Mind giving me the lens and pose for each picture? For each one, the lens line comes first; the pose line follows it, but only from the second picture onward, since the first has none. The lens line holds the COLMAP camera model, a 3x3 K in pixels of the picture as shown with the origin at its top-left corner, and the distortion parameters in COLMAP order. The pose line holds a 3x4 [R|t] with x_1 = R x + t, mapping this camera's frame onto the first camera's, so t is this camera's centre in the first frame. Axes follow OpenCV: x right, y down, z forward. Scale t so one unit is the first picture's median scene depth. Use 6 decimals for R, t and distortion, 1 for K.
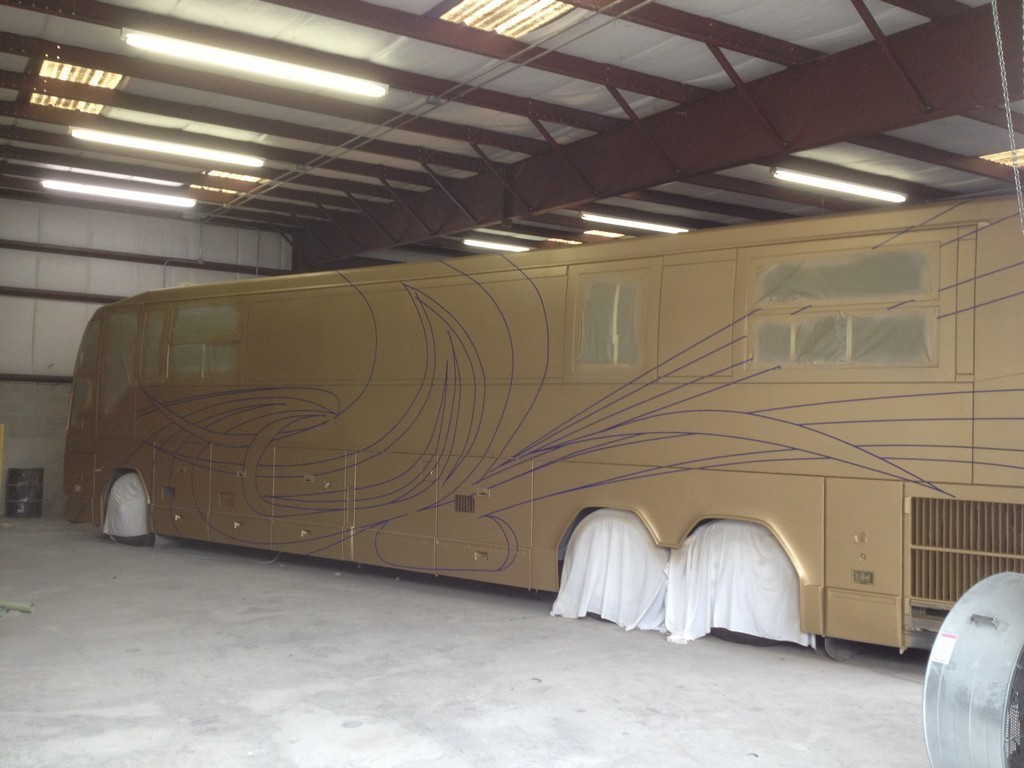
lens RADIAL K [[972.9, 0, 512.6], [0, 972.9, 384.8], [0, 0, 1]] dist [0.103554, -0.278874]
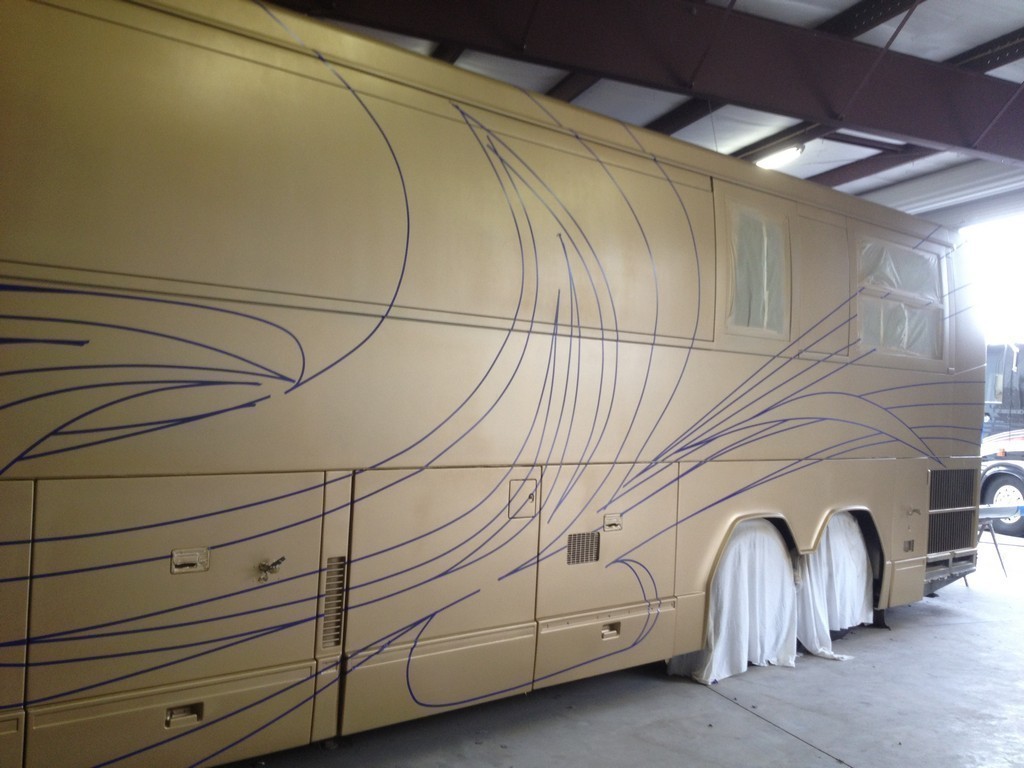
lens RADIAL K [[972.9, 0, 512.6], [0, 972.9, 384.8], [0, 0, 1]] dist [0.103554, -0.278874]
pose [[0.187916, -0.000826, 0.982185, -0.629539], [-0.069258, 0.997499, 0.014089, 0.022975], [-0.979740, -0.070672, 0.187388, 0.964504]]
